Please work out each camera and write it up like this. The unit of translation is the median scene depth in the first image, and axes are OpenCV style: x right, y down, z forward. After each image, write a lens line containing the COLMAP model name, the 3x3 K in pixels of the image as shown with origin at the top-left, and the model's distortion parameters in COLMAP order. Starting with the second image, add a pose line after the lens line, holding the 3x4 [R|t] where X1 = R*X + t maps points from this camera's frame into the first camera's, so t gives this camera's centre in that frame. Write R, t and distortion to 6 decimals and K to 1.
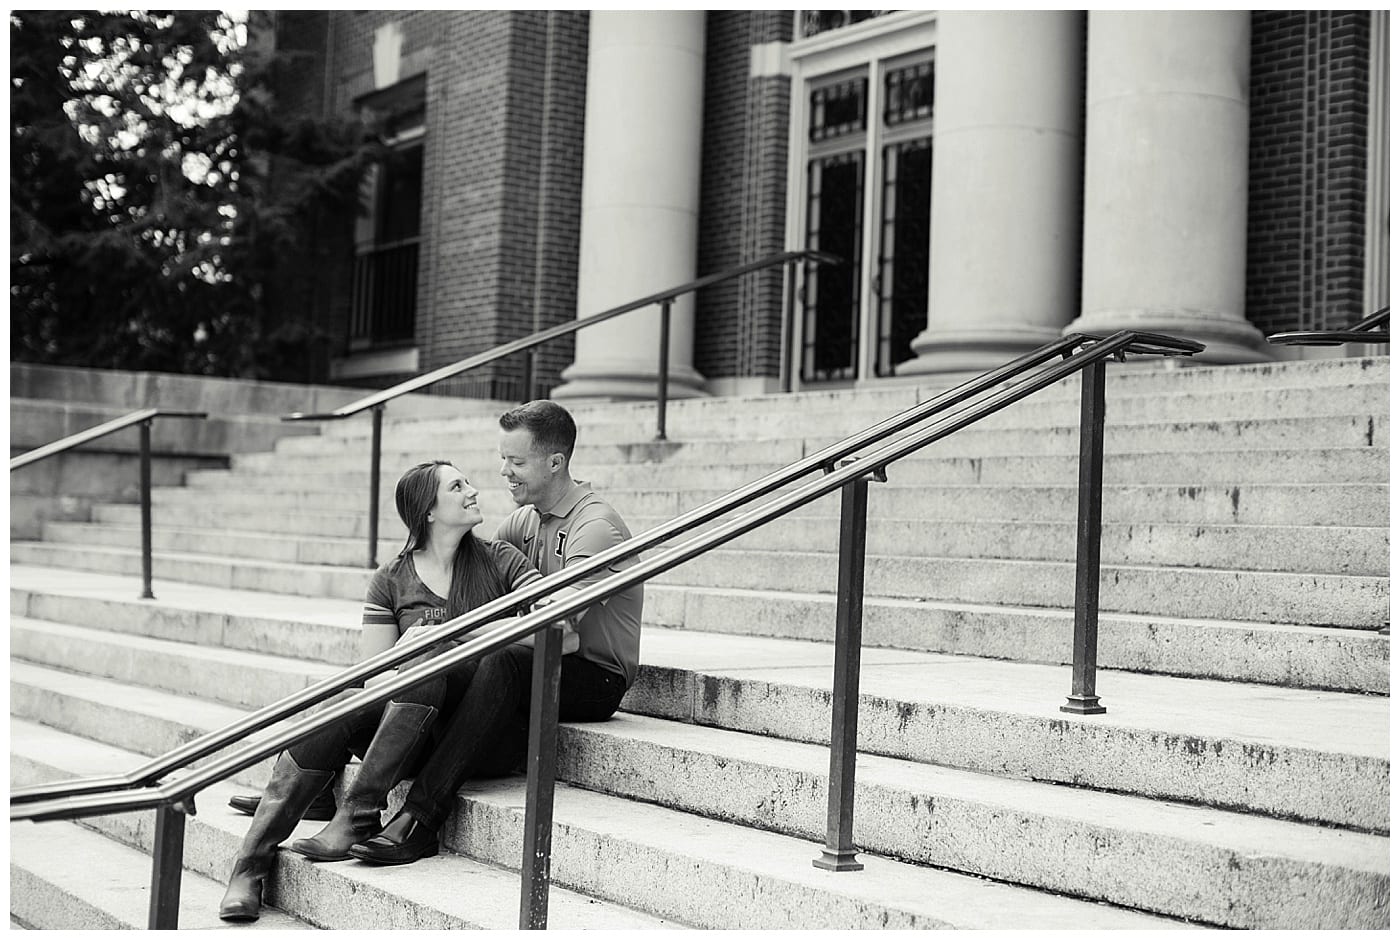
lens RADIAL K [[2017.4, 0, 700.0], [0, 2017.4, 470.0], [0, 0, 1]] dist [-0.187486, 0.473882]
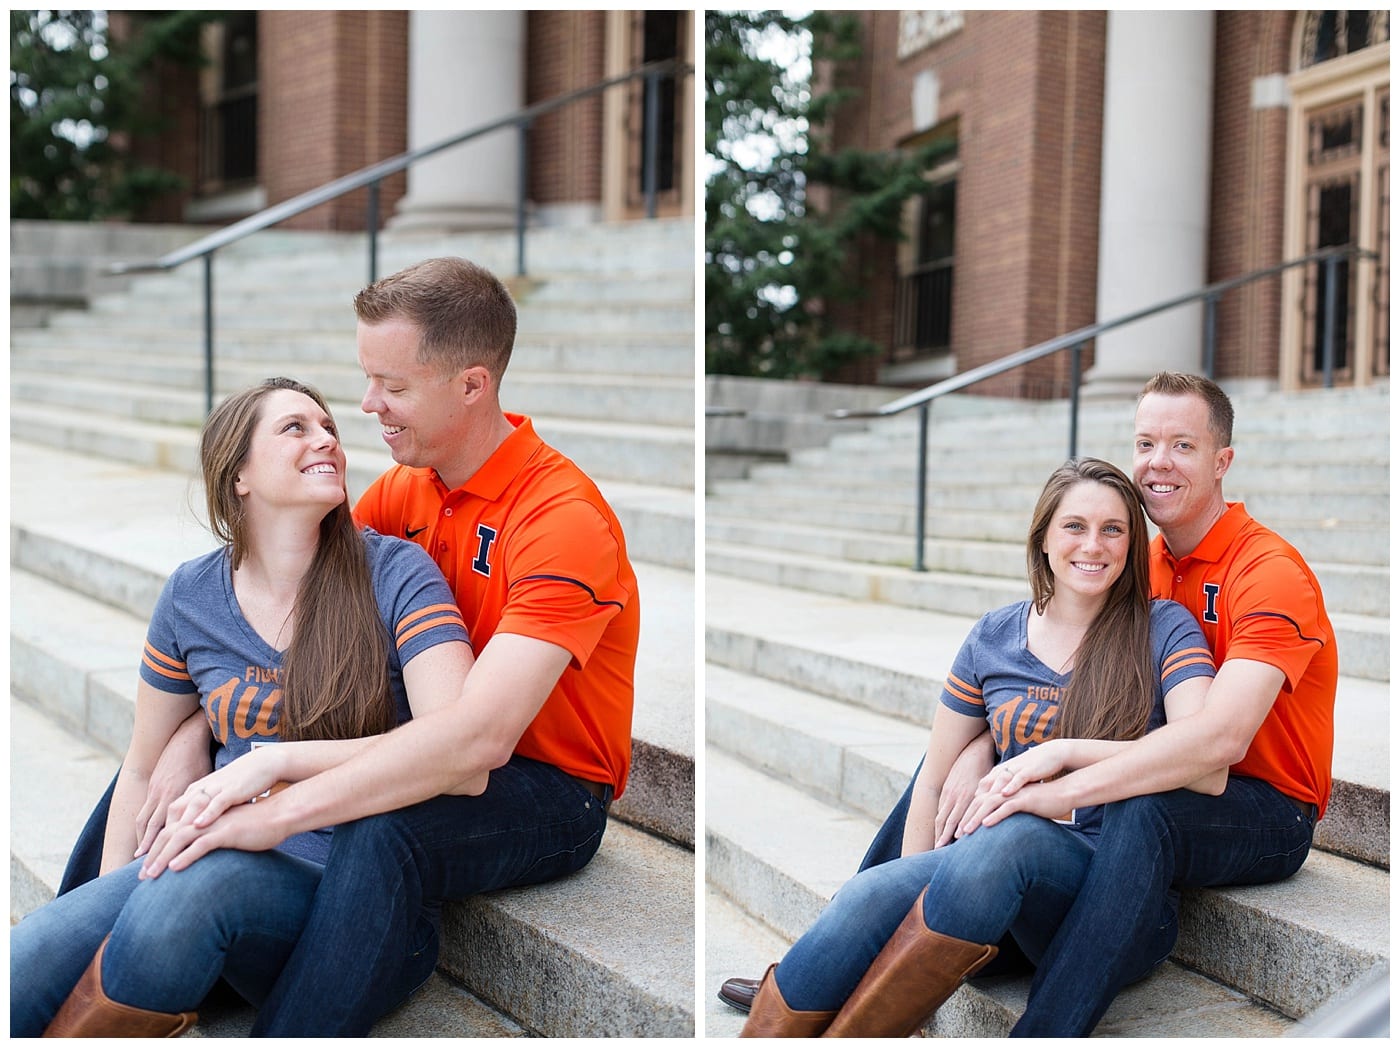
lens RADIAL K [[1636.1, 0, 698.2], [0, 1636.1, 497.2], [0, 0, 1]] dist [-0.318602, 1.632346]
pose [[0.957515, 0.008260, -0.288265, -0.035728], [-0.001464, 0.999716, 0.023782, -0.004993], [0.288379, -0.022349, 0.957255, 0.197213]]
